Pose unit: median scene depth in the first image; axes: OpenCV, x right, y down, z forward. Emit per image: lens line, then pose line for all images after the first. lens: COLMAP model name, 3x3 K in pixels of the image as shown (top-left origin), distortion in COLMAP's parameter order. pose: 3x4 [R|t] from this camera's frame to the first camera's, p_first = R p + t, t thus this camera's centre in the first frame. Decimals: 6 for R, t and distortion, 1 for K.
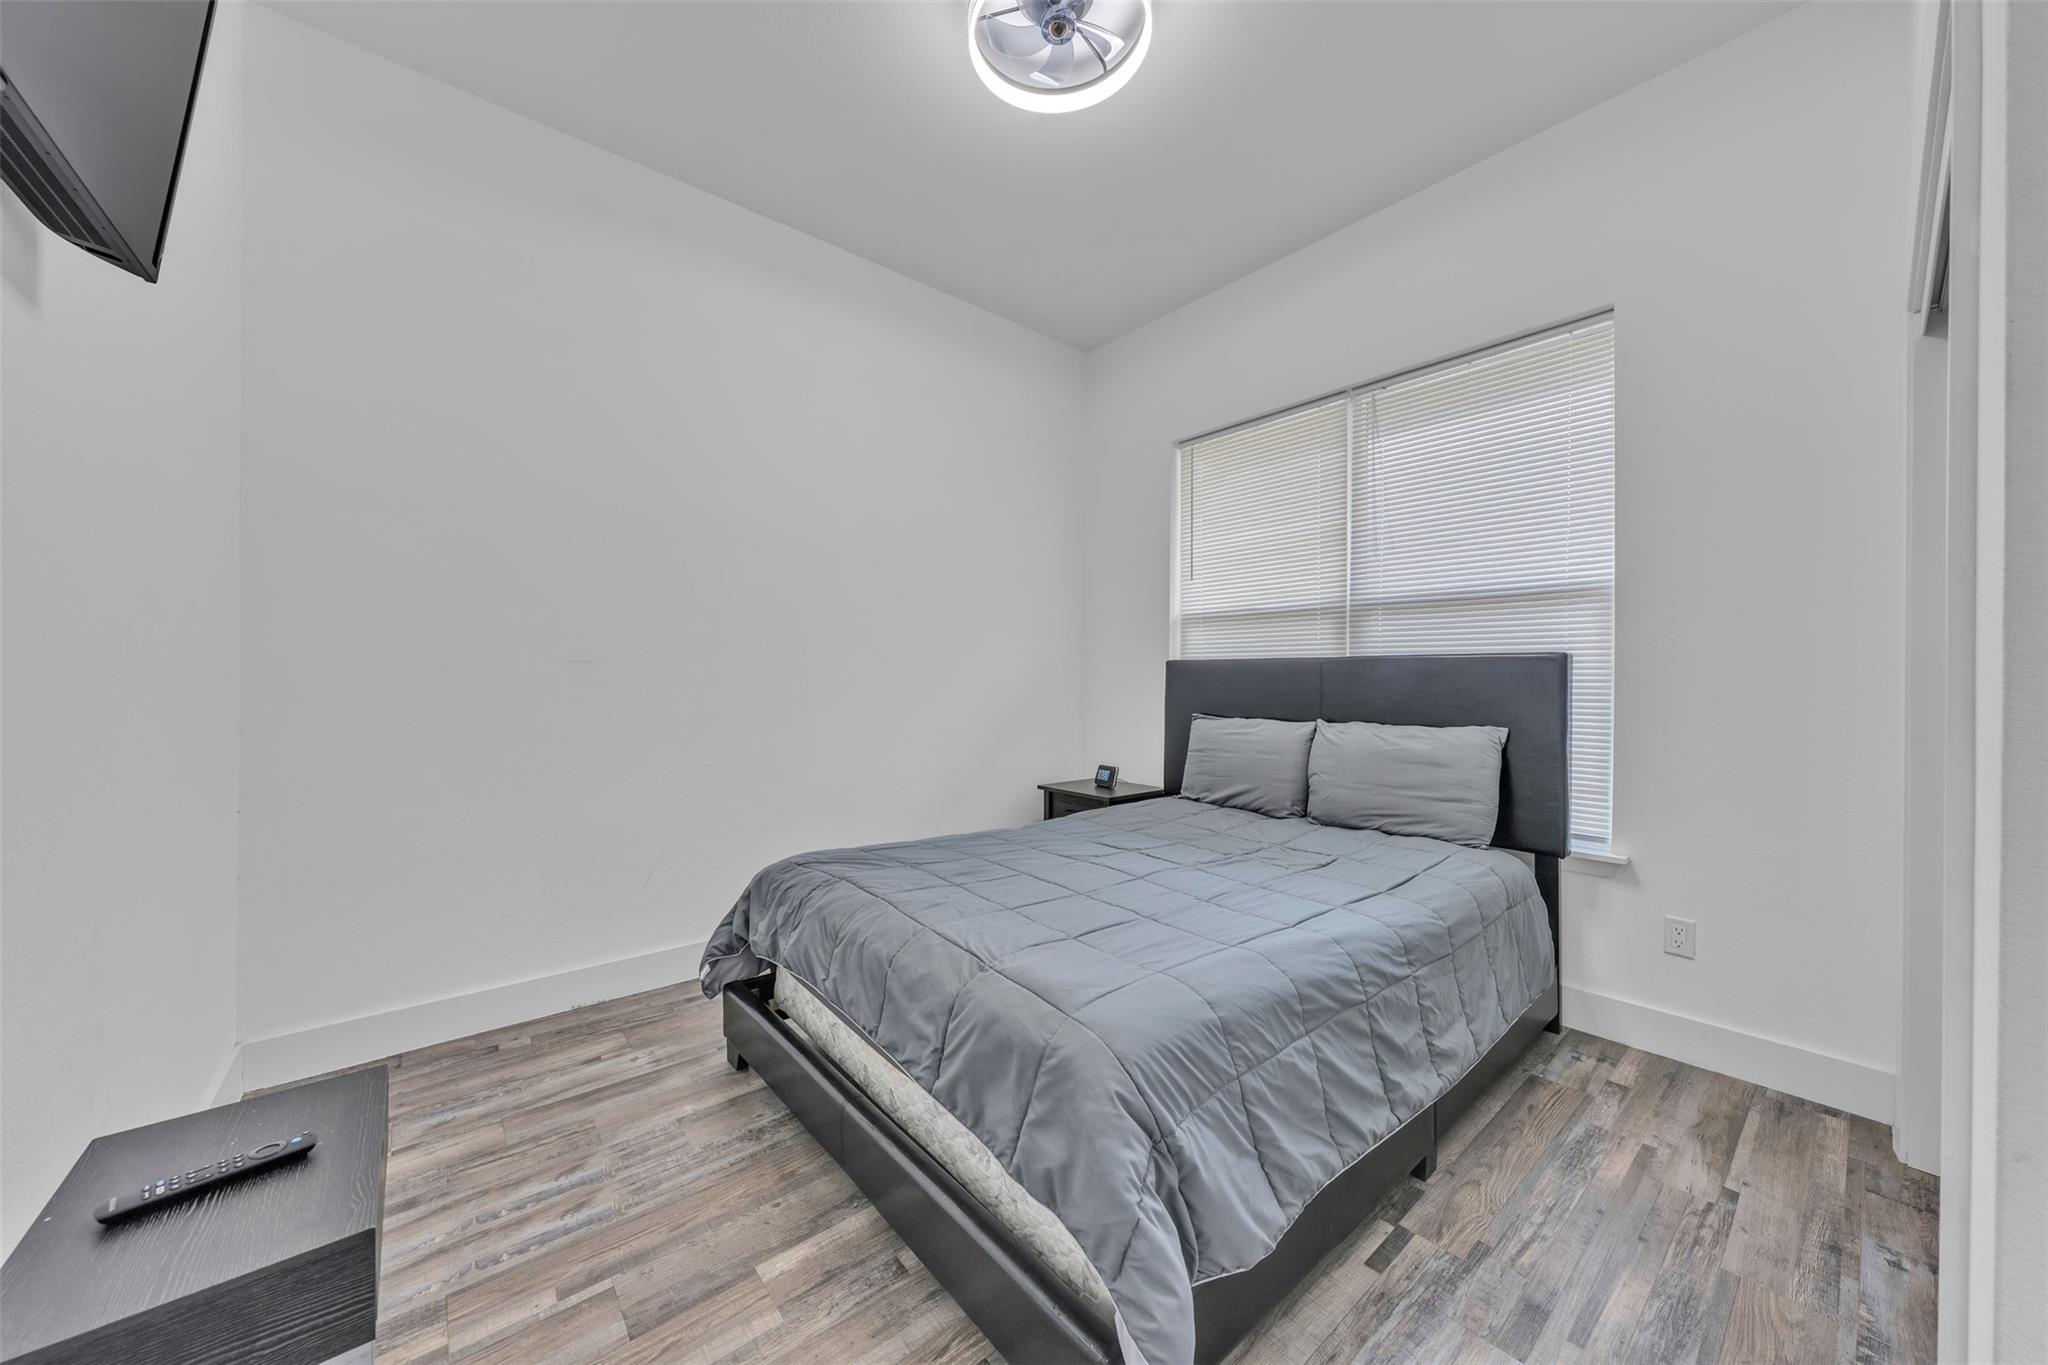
lens RADIAL K [[715.0, 0, 1018.1], [0, 715.0, 684.4], [0, 0, 1]] dist [0.002835, -0.000122]
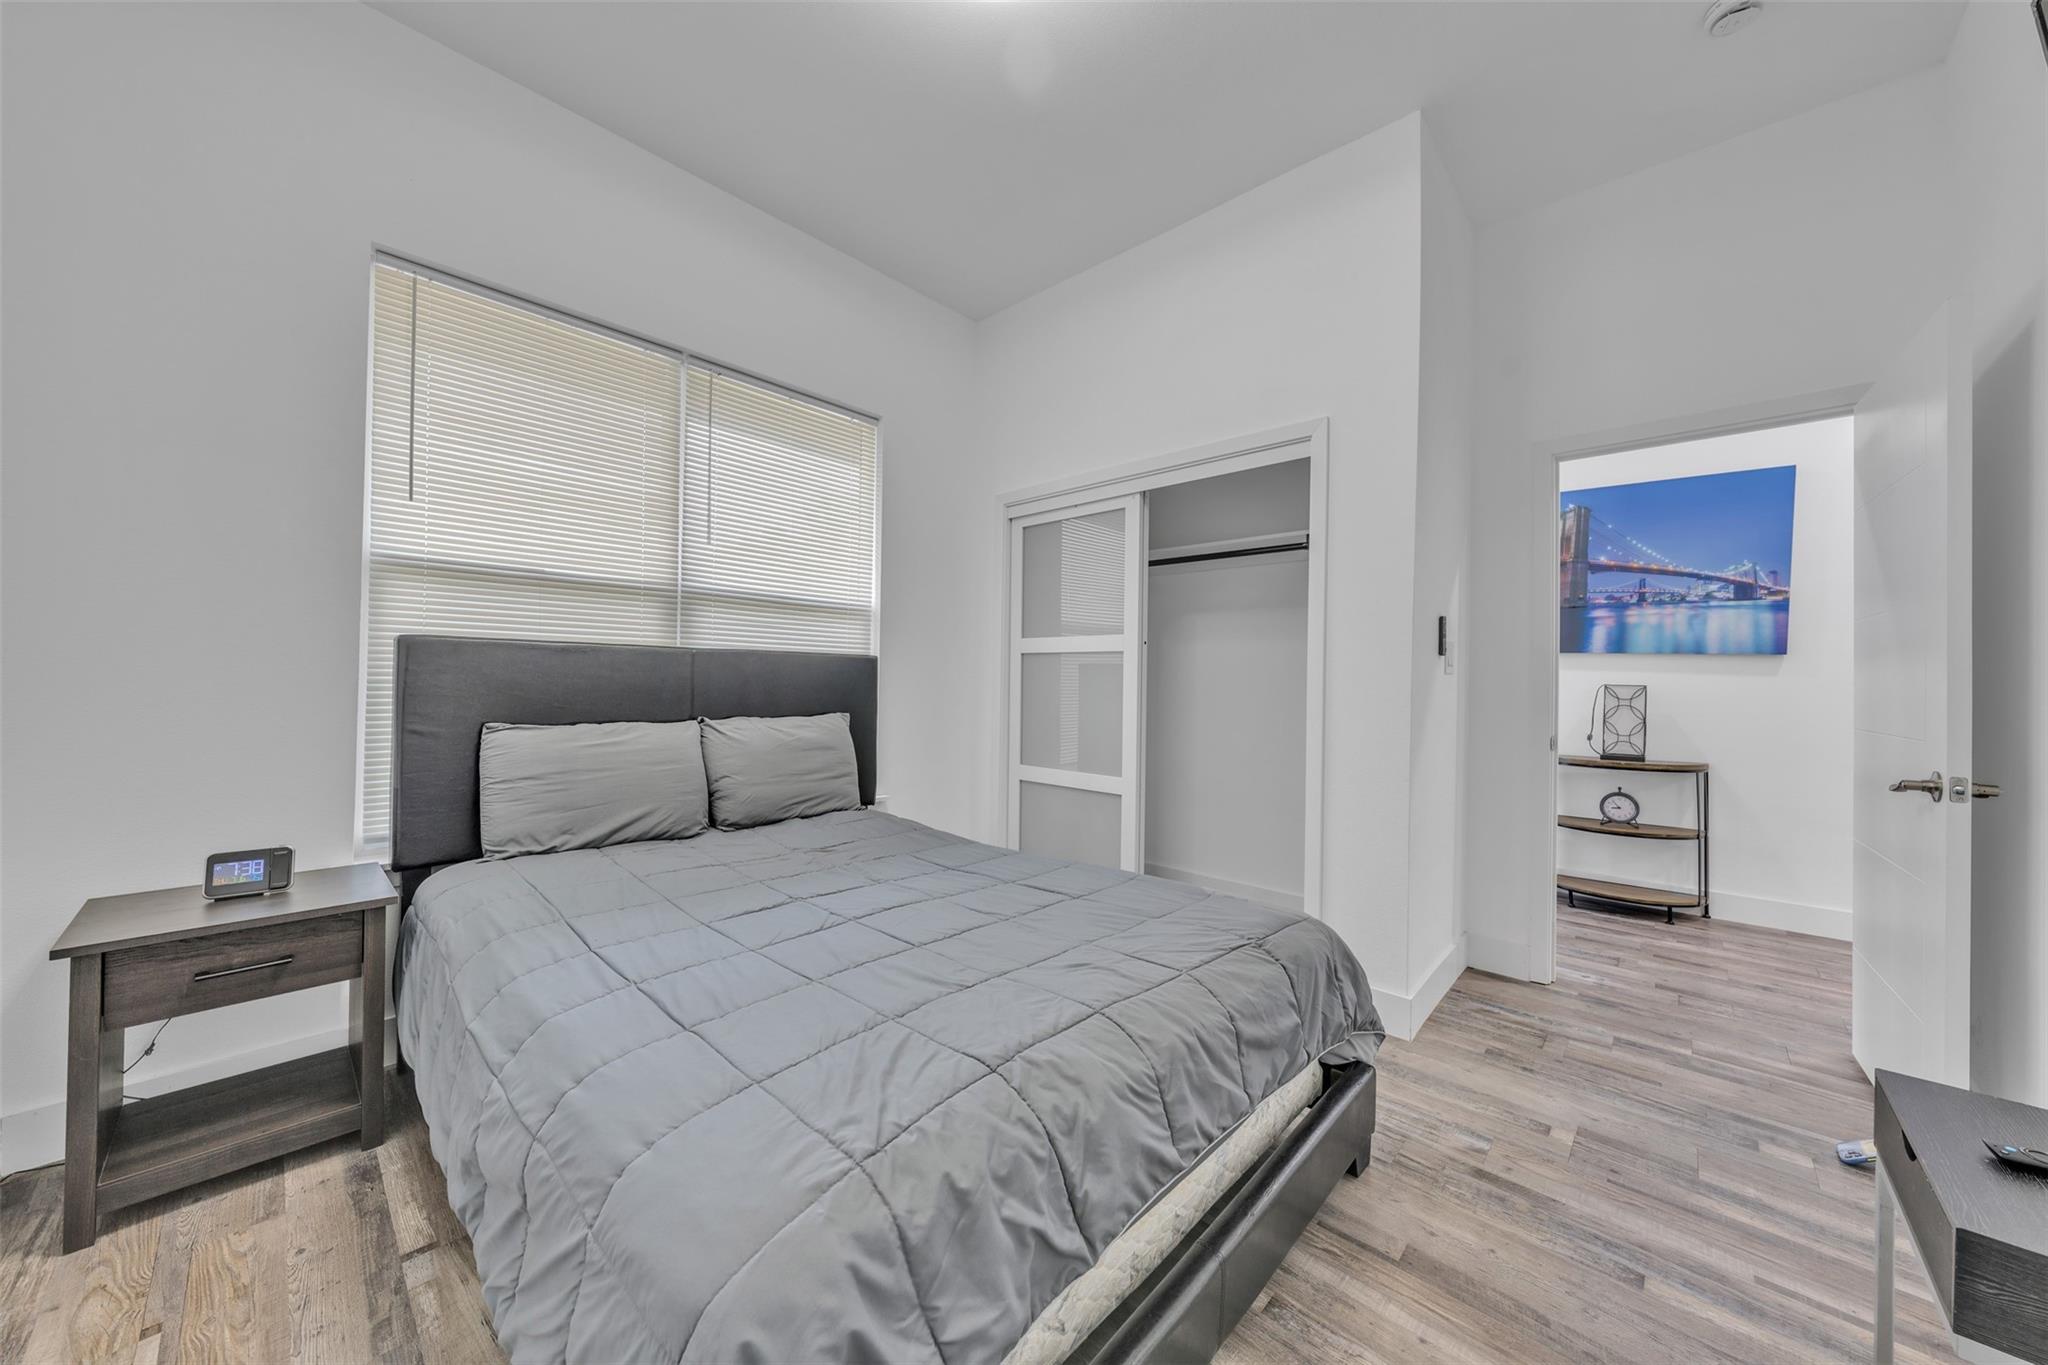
lens RADIAL K [[715.0, 0, 1035.4], [0, 715.0, 674.3], [0, 0, 1]] dist [0.002835, -0.000122]
pose [[-0.133292, 0.005422, 0.991062, -0.518349], [-0.006442, 0.999959, -0.006337, -0.001629], [-0.991056, -0.007229, -0.133252, 0.704907]]
